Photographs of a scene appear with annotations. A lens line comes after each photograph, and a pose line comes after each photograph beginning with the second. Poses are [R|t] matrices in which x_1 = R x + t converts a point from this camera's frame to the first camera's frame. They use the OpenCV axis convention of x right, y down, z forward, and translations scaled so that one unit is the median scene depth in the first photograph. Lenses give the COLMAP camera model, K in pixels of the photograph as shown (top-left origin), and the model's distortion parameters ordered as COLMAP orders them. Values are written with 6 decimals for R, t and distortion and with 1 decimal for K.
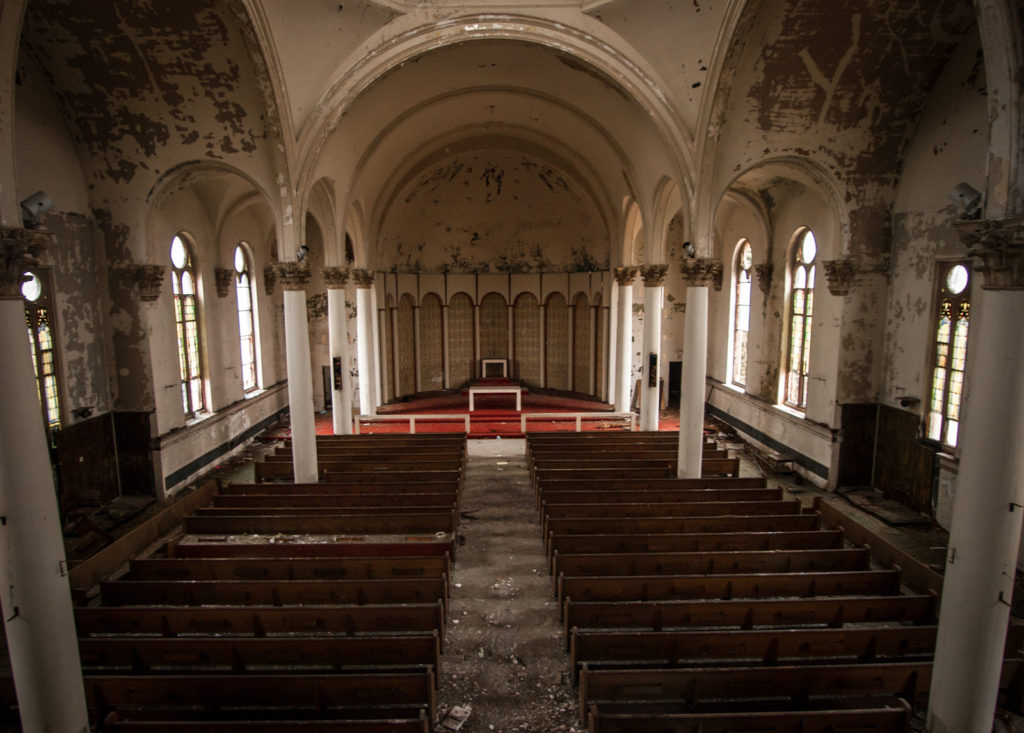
lens RADIAL K [[670.8, 0, 496.3], [0, 670.8, 388.2], [0, 0, 1]] dist [-0.020902, 0.001485]
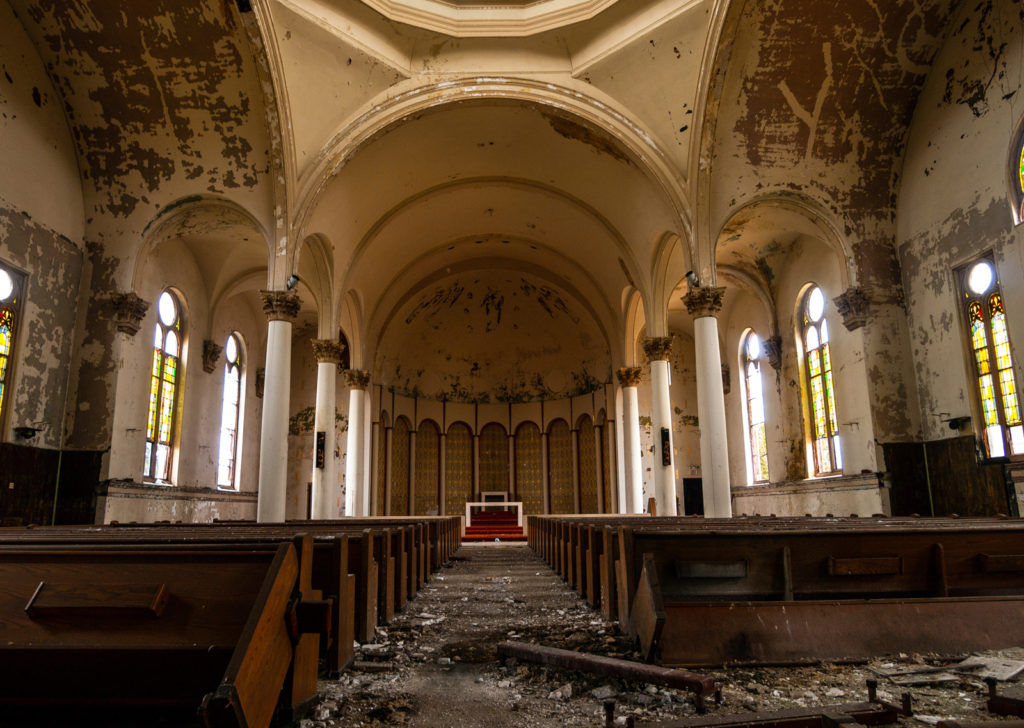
lens RADIAL K [[670.8, 0, 496.3], [0, 670.8, 385.7], [0, 0, 1]] dist [-0.020902, 0.001485]
pose [[0.999982, -0.000832, -0.005868, 0.010873], [-0.001263, 0.937433, -0.348163, 0.285392], [0.005791, 0.348164, 0.937416, 0.152092]]
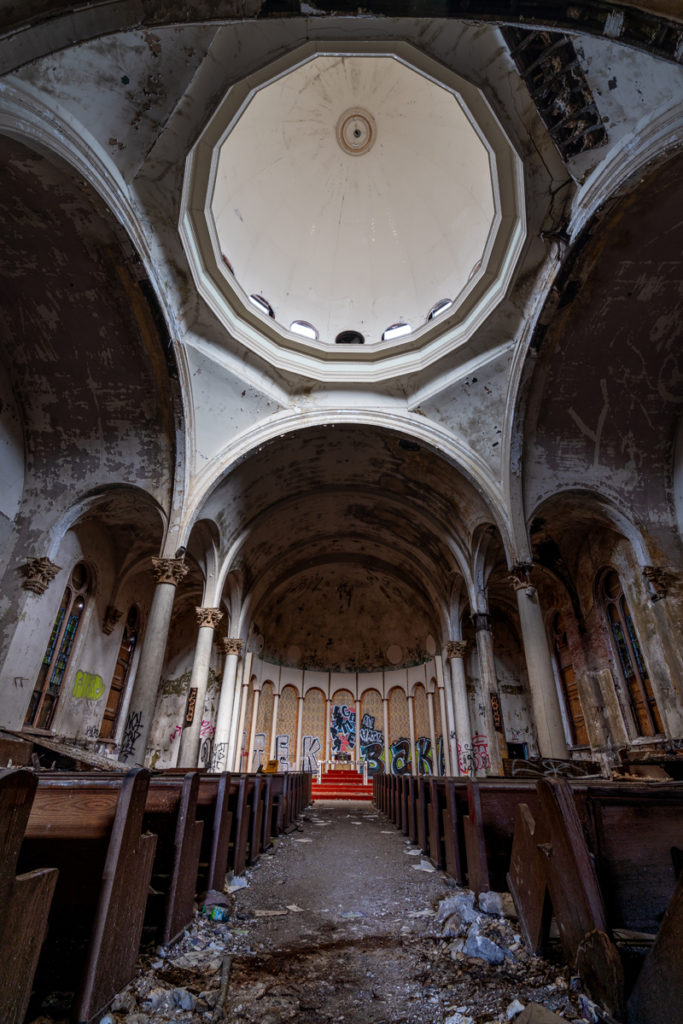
lens RADIAL K [[470.3, 0, 342.7], [0, 470.3, 520.1], [0, 0, 1]] dist [0.000704, 0.000027]
pose [[0.999728, 0.016773, -0.016186, 0.005659], [-0.023183, 0.787496, -0.615884, 0.263556], [0.002417, 0.616092, 0.787671, 0.331288]]
